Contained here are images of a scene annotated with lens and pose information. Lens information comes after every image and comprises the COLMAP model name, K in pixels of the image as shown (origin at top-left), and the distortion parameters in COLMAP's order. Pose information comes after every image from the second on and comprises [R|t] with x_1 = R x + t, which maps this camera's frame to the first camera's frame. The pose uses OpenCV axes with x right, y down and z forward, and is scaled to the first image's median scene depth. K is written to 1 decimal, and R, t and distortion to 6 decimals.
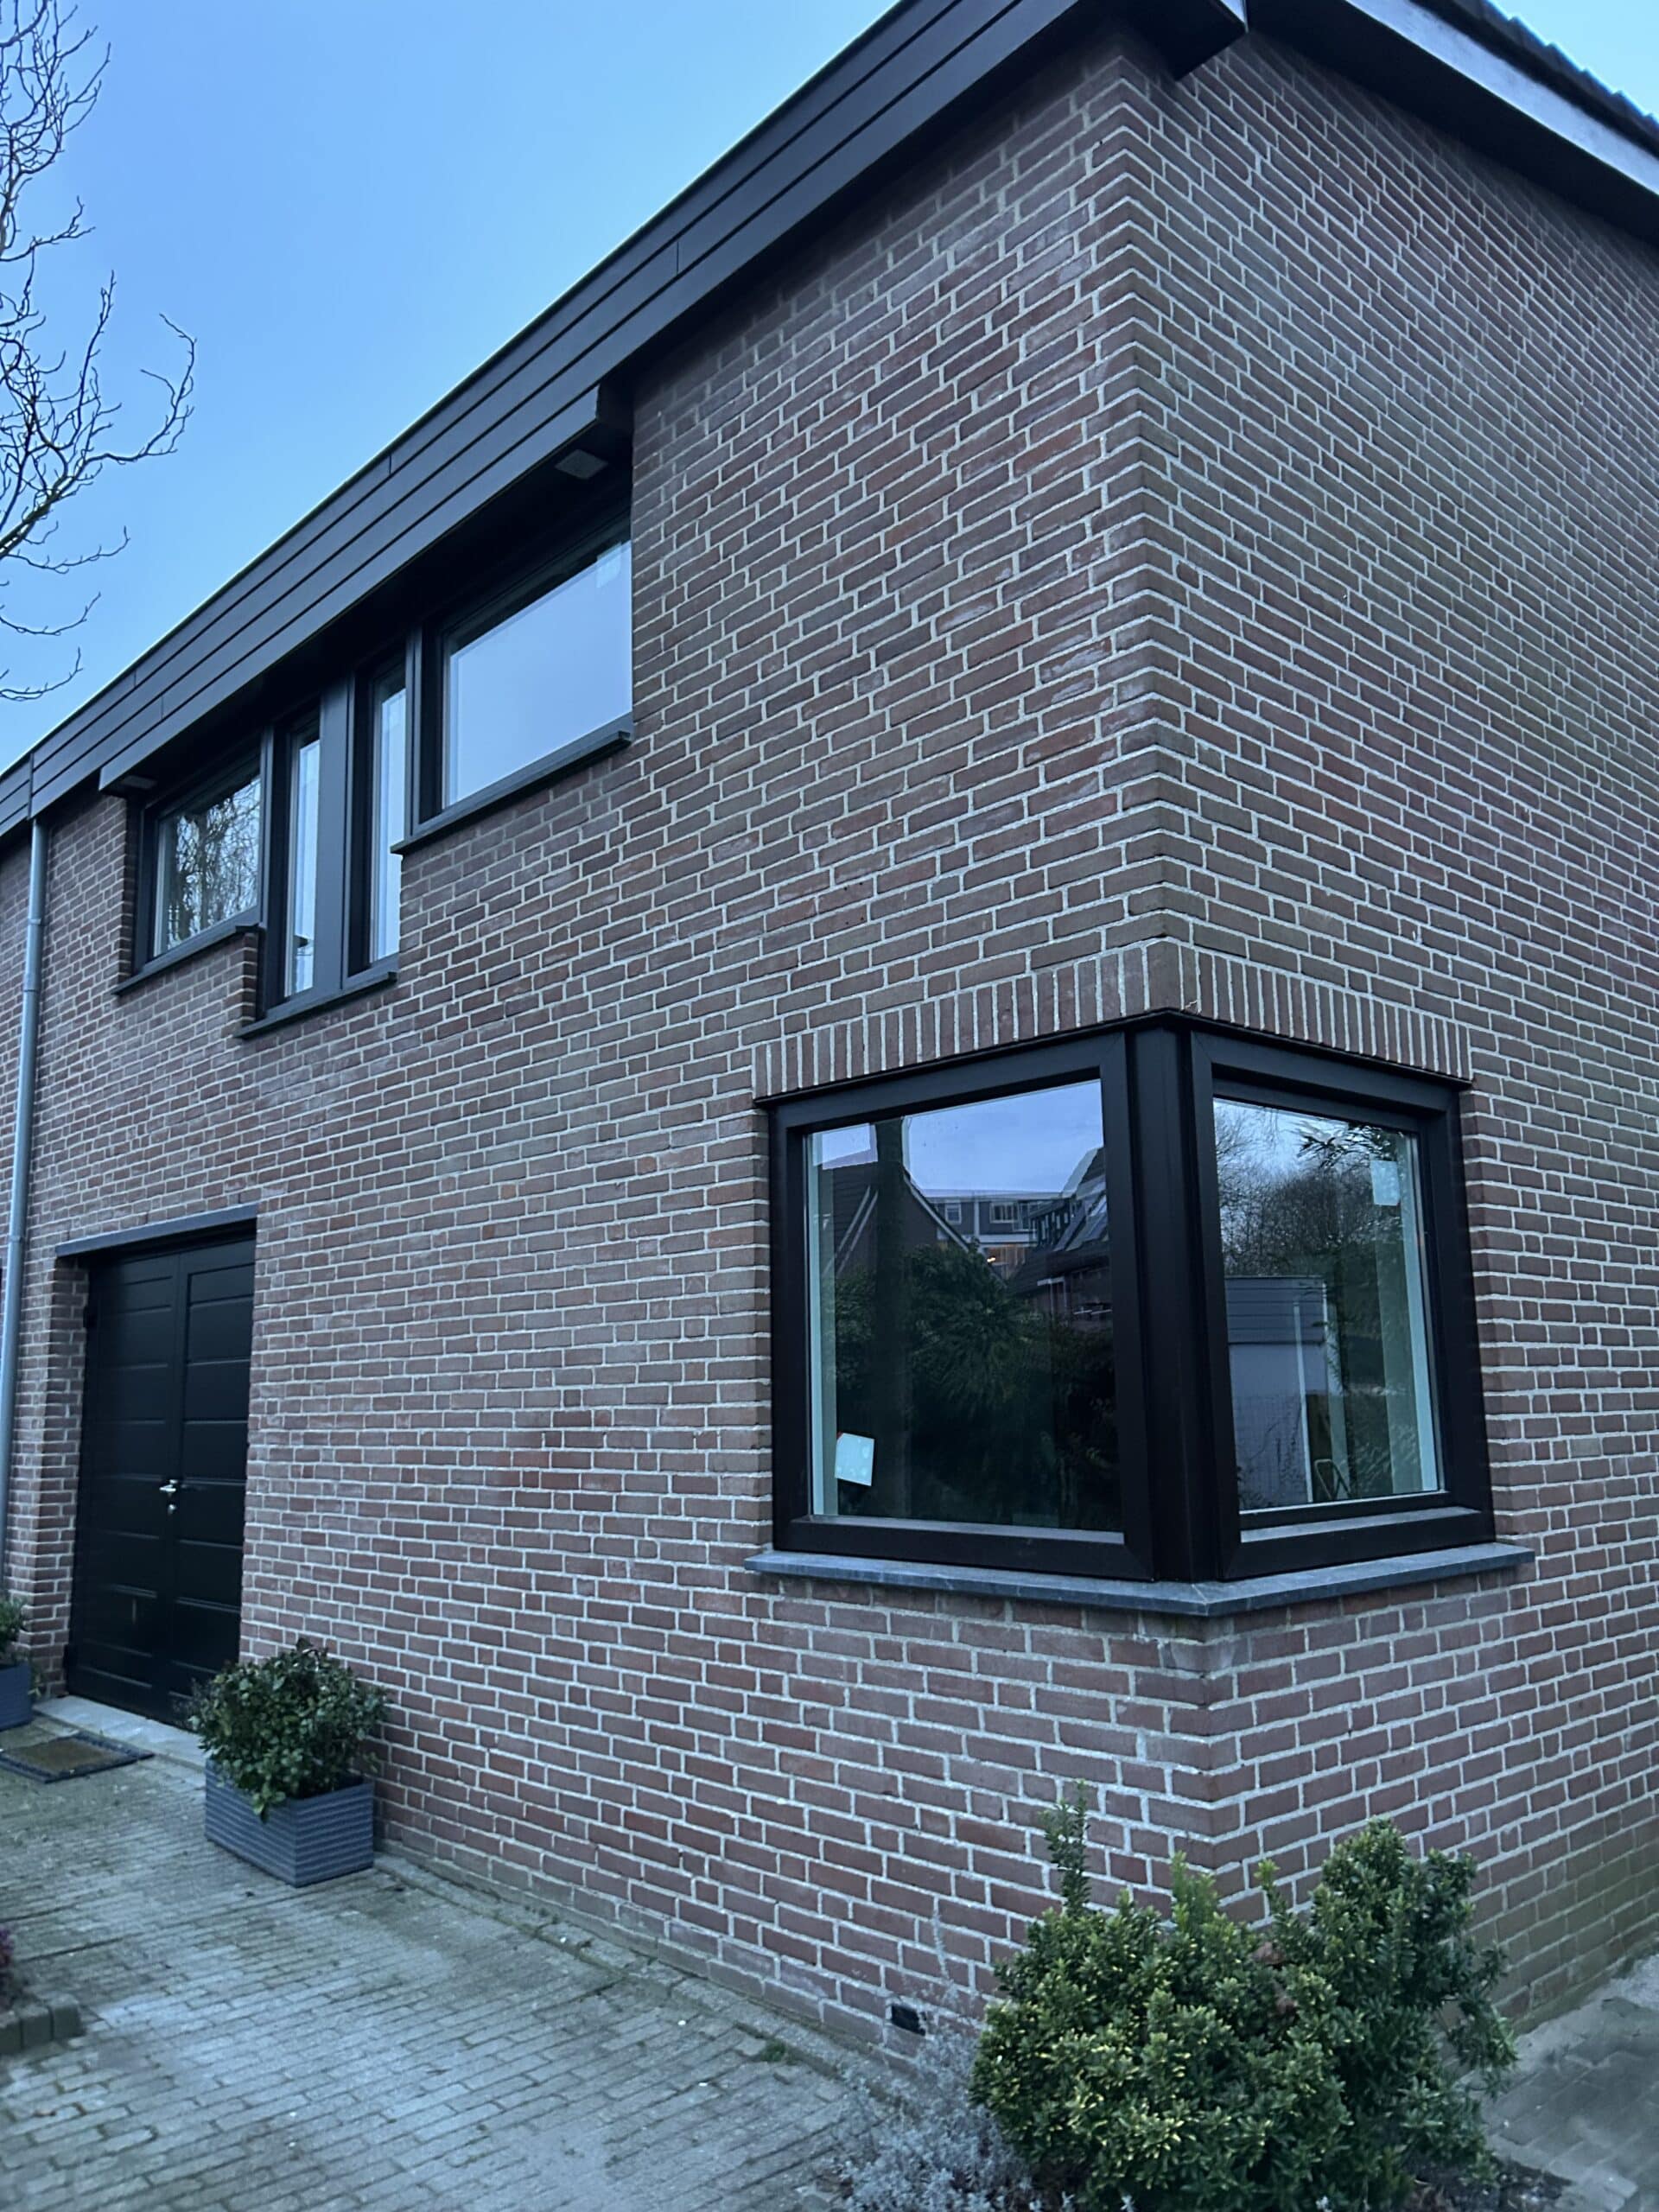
lens RADIAL K [[1671.0, 0, 829.9], [0, 1671.0, 1111.0], [0, 0, 1]] dist [0.004456, -0.004100]
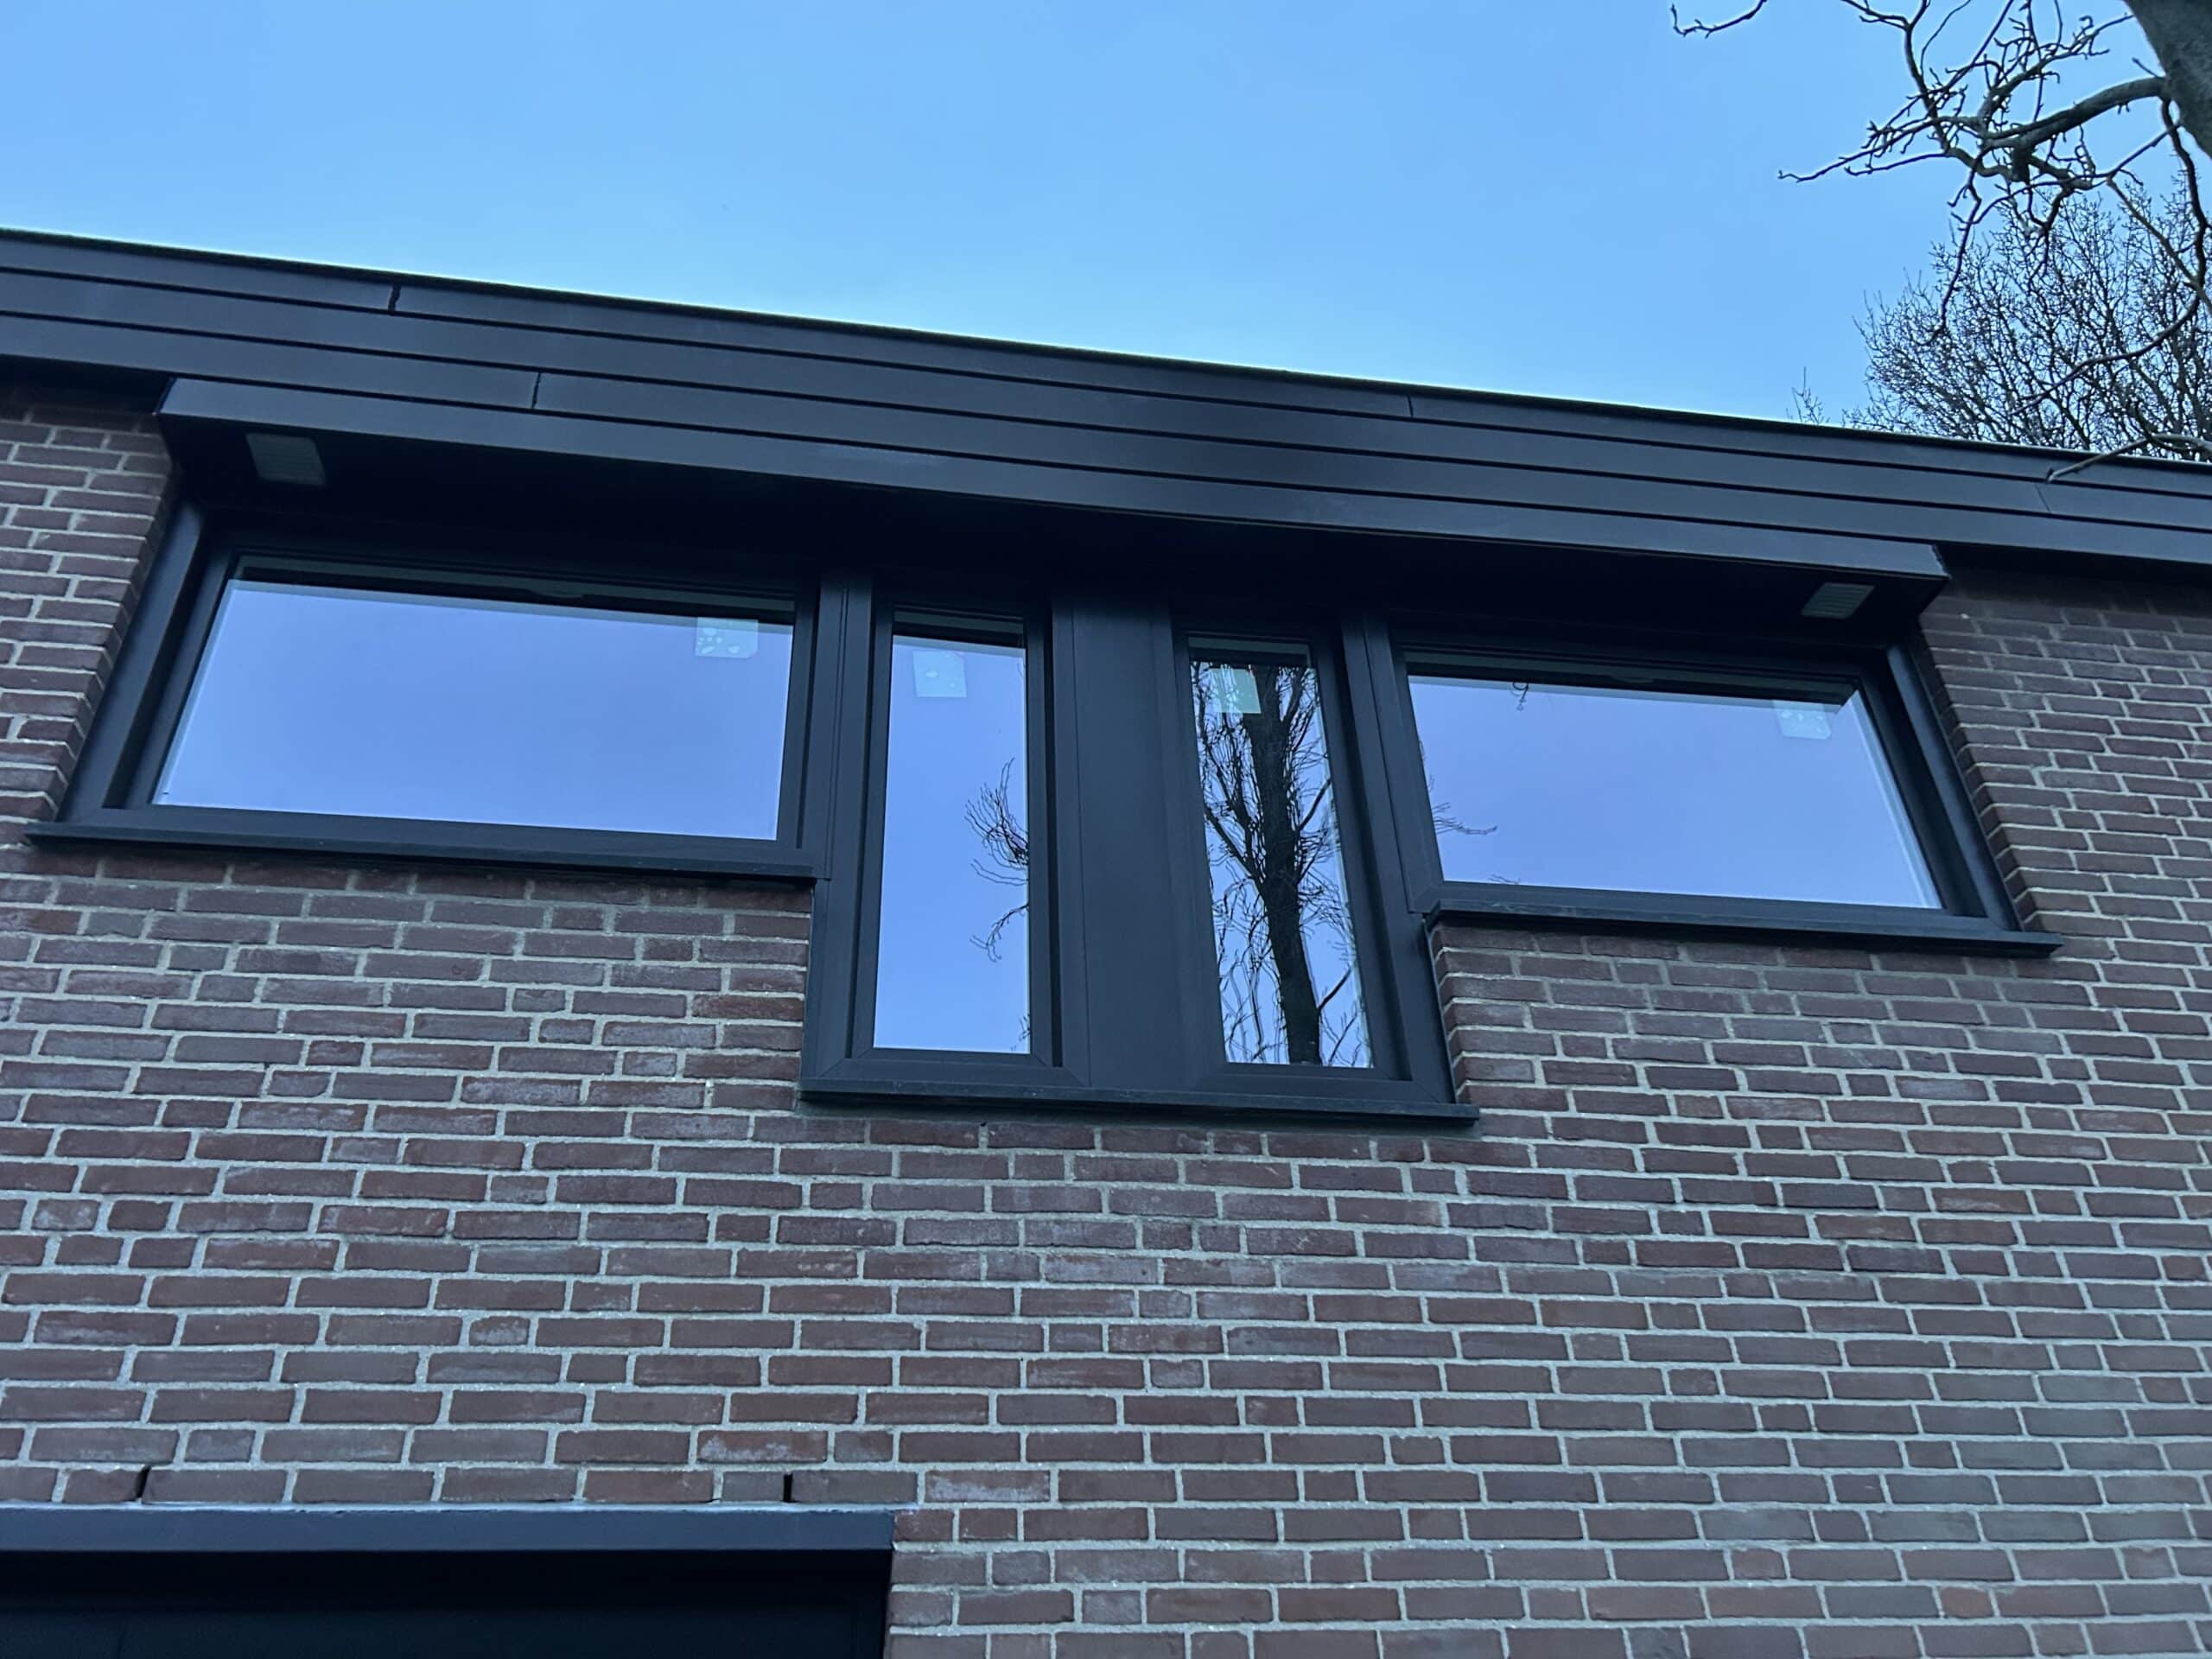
lens RADIAL K [[1671.0, 0, 1104.1], [0, 1671.0, 827.9], [0, 0, 1]] dist [0.004456, -0.004100]
pose [[0.558819, 0.481230, 0.675381, -0.783222], [-0.115651, 0.851674, -0.511152, 0.135304], [-0.821186, 0.207533, 0.531586, 0.855766]]
